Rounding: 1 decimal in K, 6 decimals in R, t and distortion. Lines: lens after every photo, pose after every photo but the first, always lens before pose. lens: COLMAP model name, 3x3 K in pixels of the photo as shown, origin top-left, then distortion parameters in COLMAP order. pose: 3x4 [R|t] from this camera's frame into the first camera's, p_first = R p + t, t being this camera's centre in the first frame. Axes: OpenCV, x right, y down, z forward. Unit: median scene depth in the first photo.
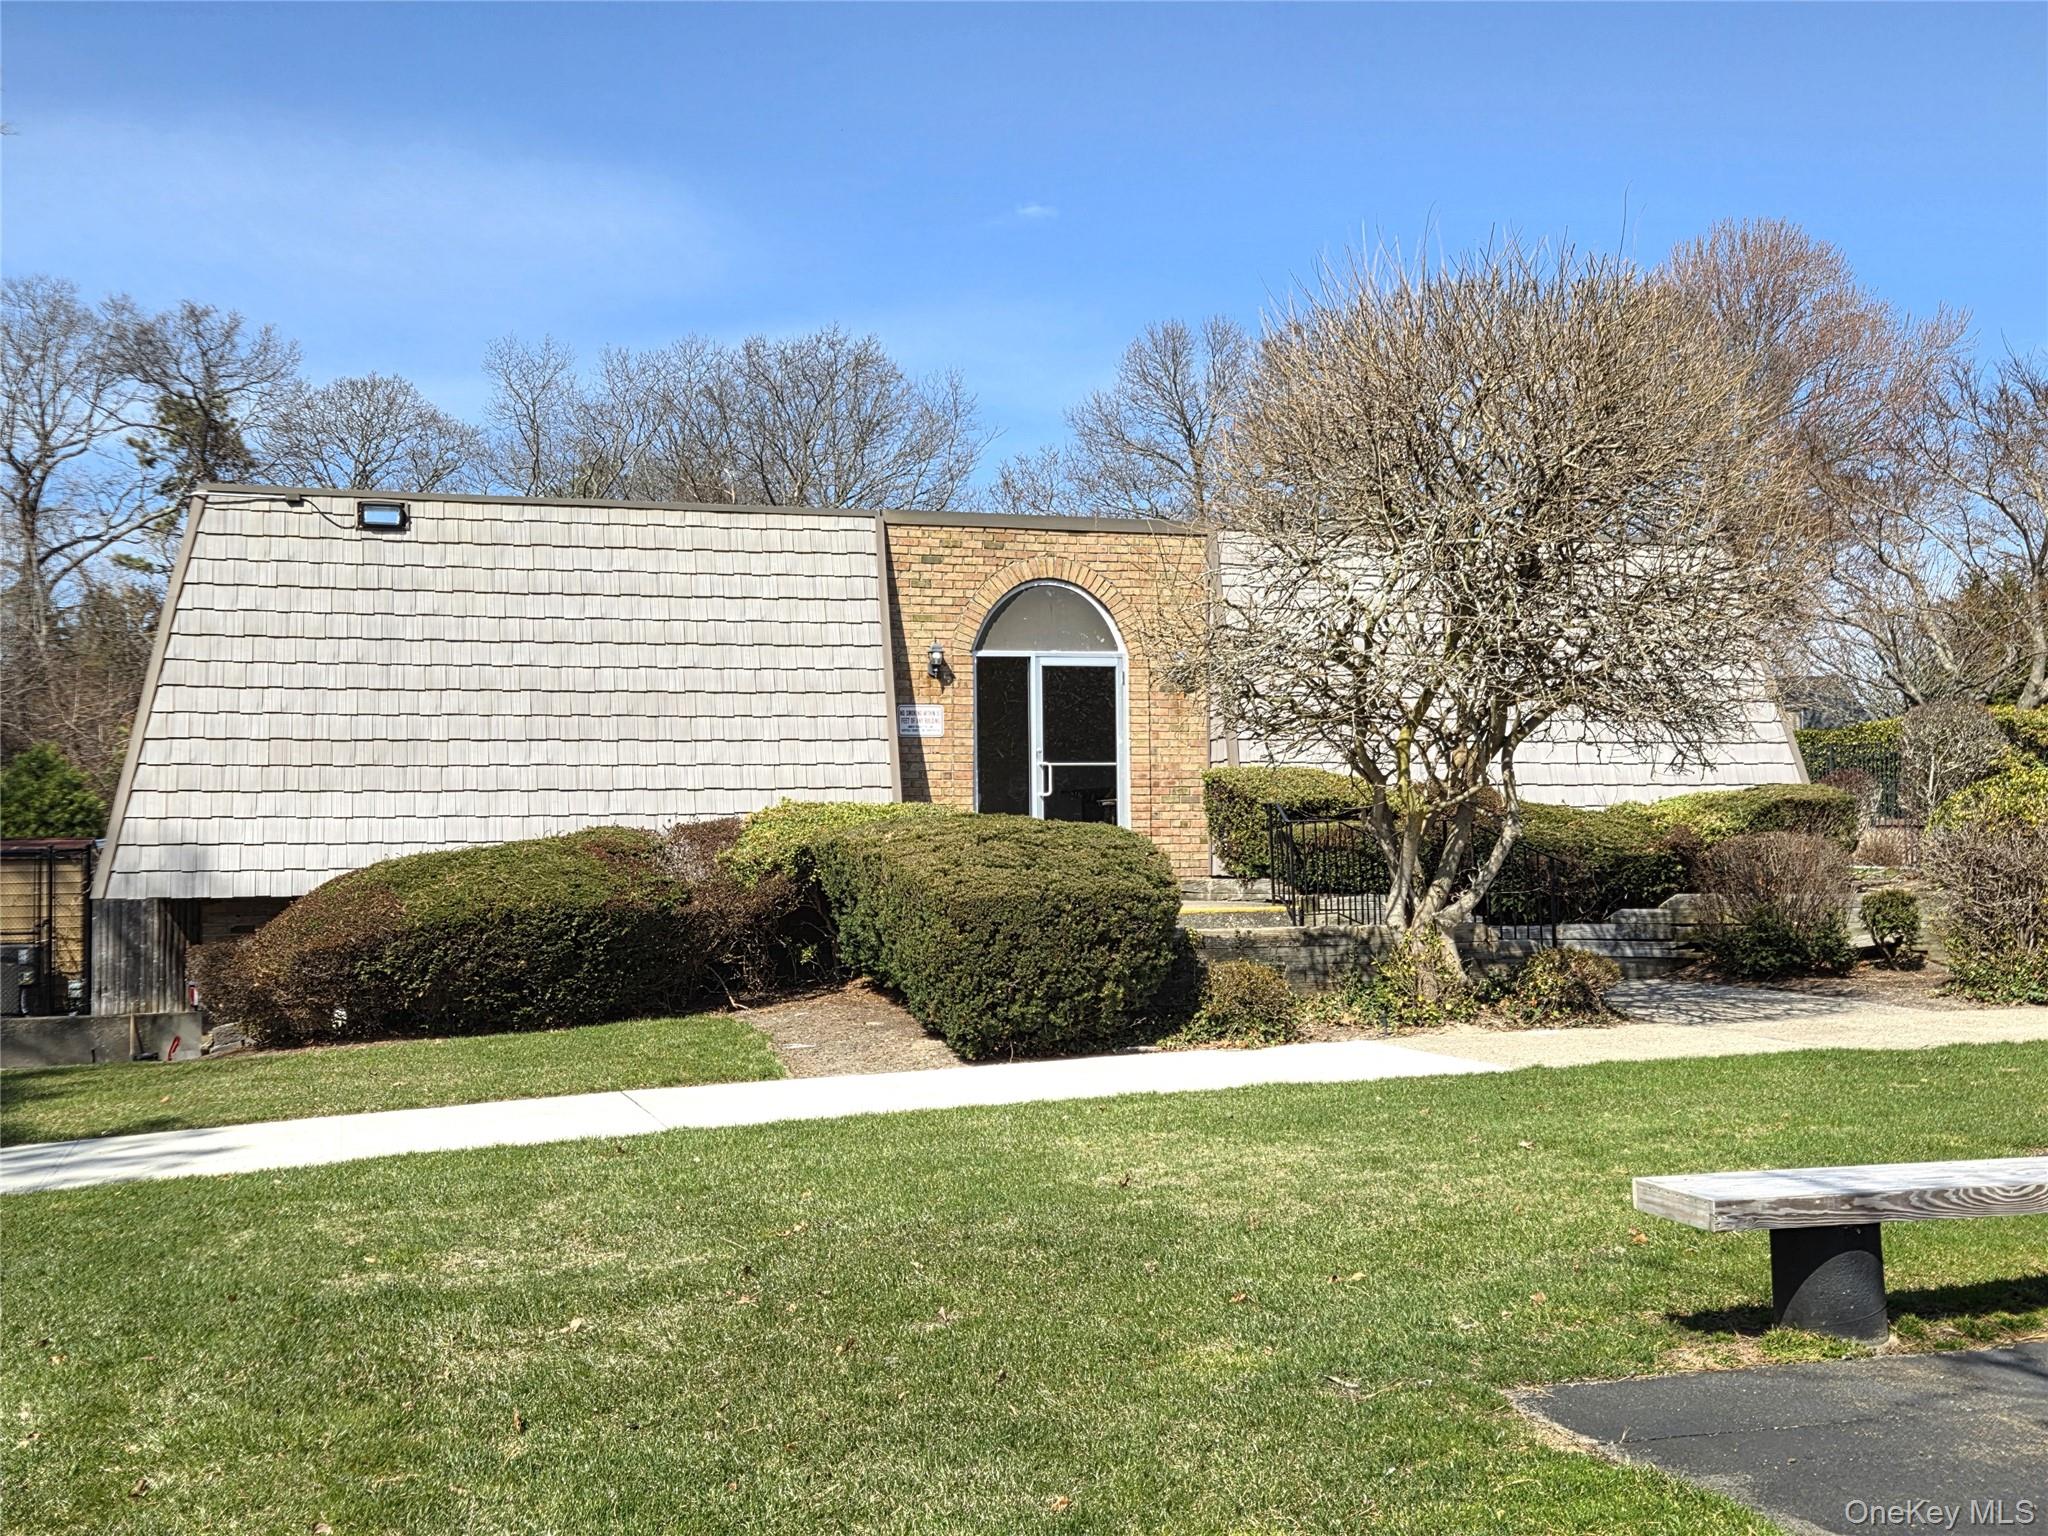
lens RADIAL K [[2199.2, 0, 1024.0], [0, 2199.2, 768.0], [0, 0, 1]] dist [0.092042, 0.001747]
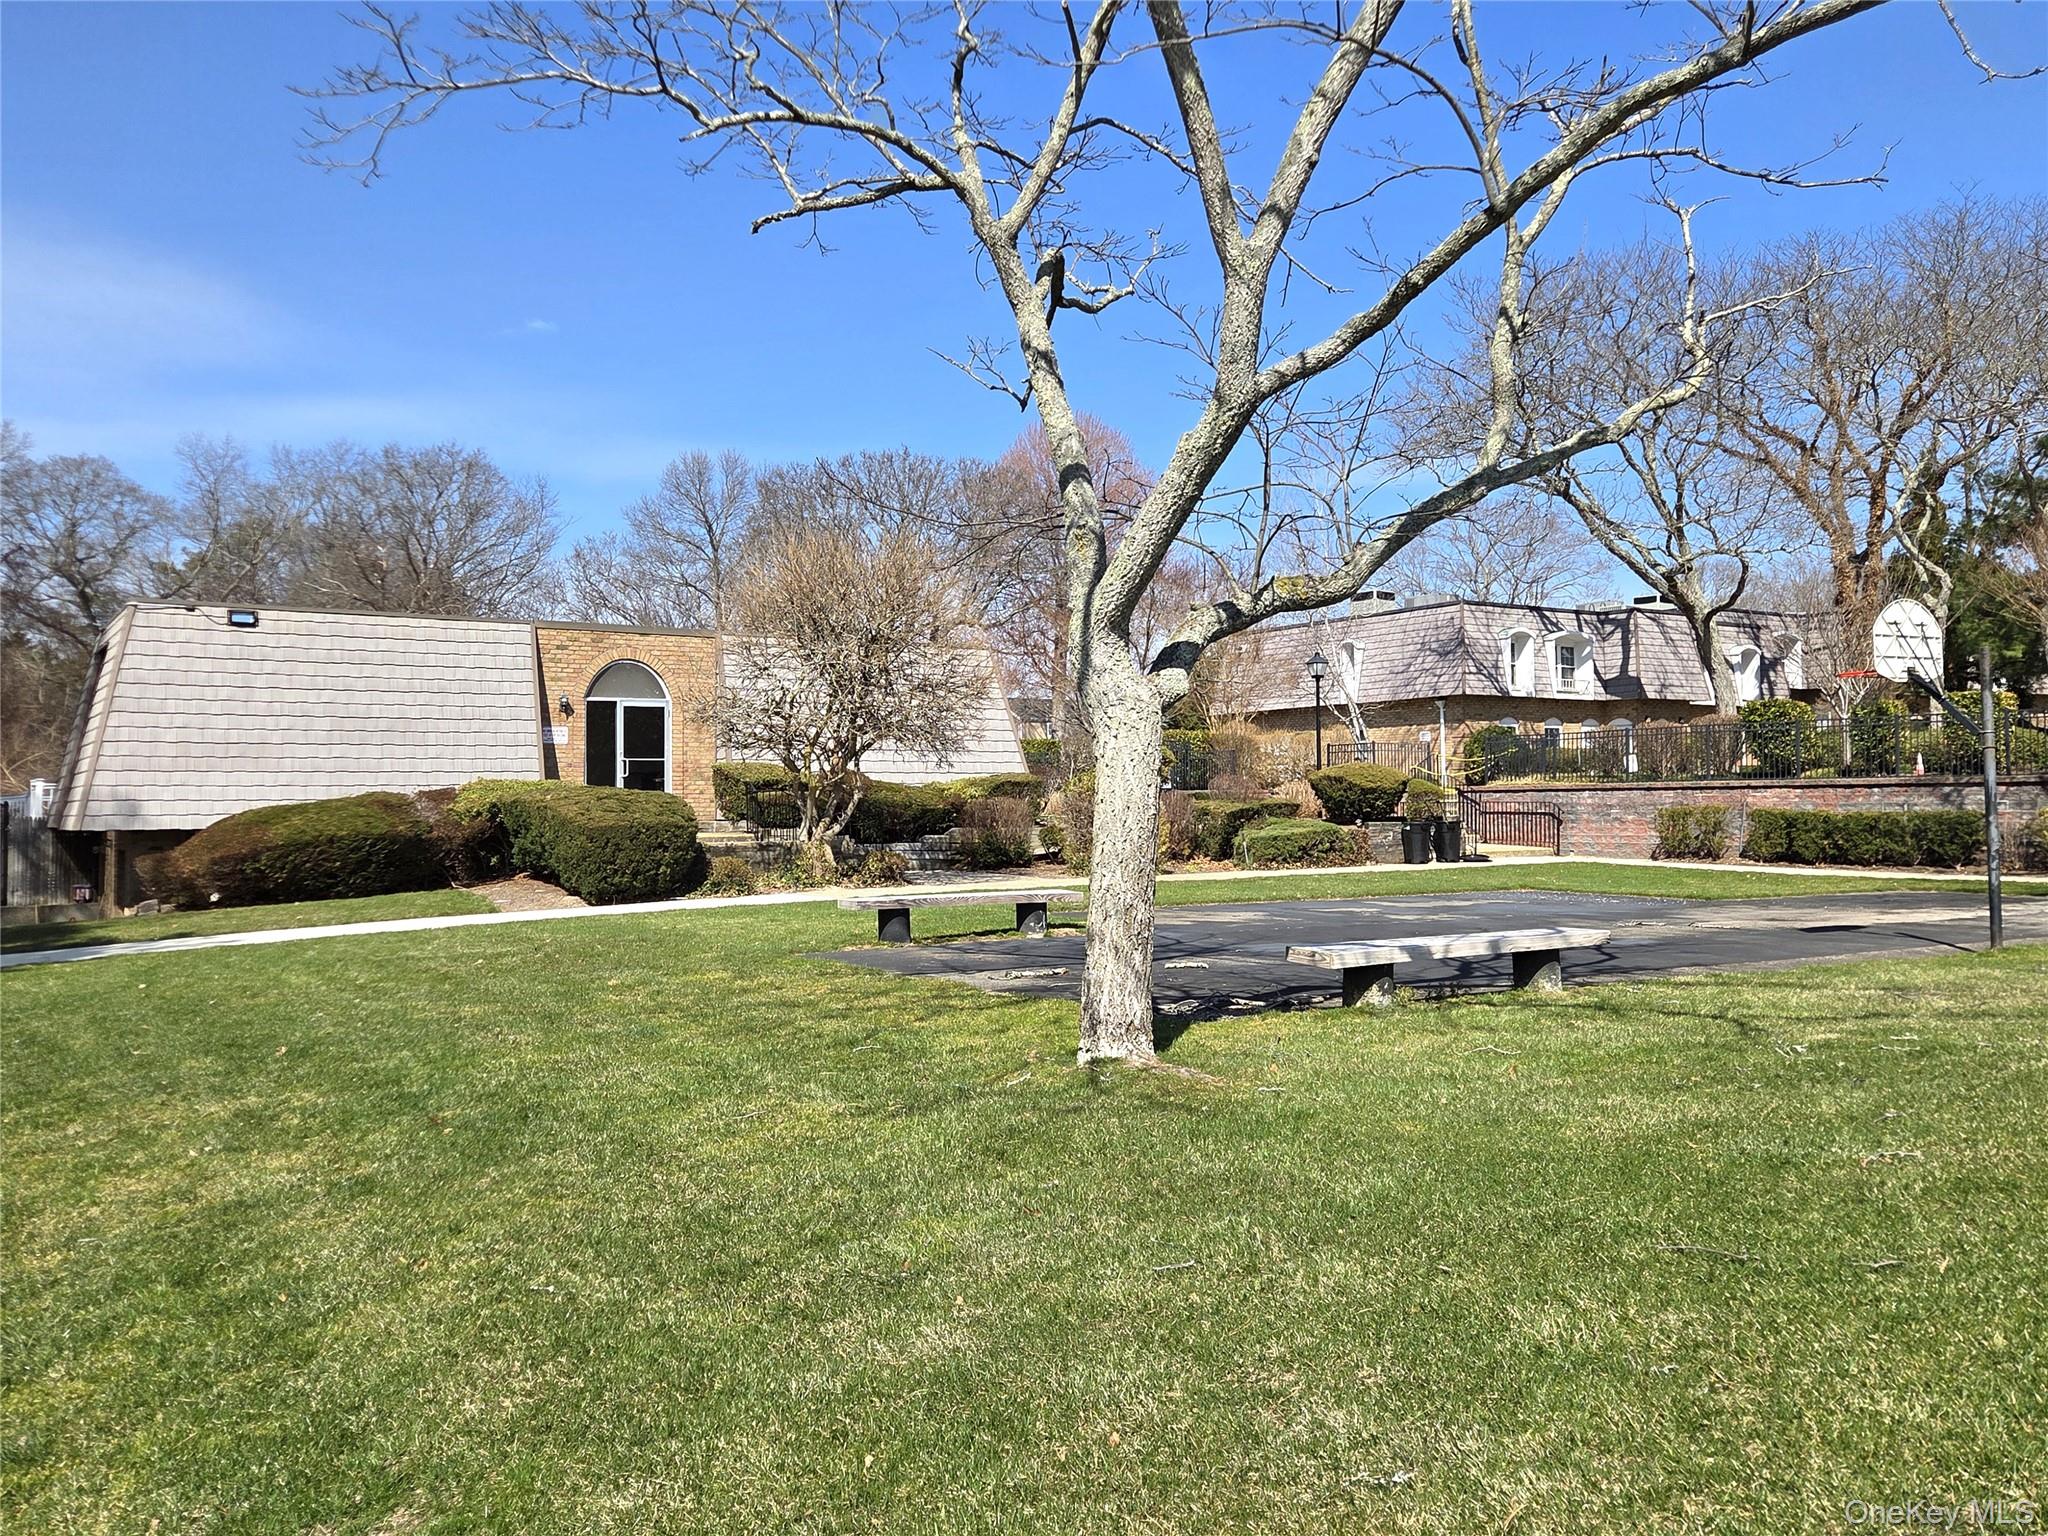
lens RADIAL K [[1459.9, 0, 1027.2], [0, 1459.9, 748.5], [0, 0, 1]] dist [0.070753, -0.070841]
pose [[0.958135, 0.013734, 0.285986, -0.022319], [-0.012231, 0.999900, -0.007043, -0.007403], [-0.286054, 0.003251, 0.958208, -0.329119]]
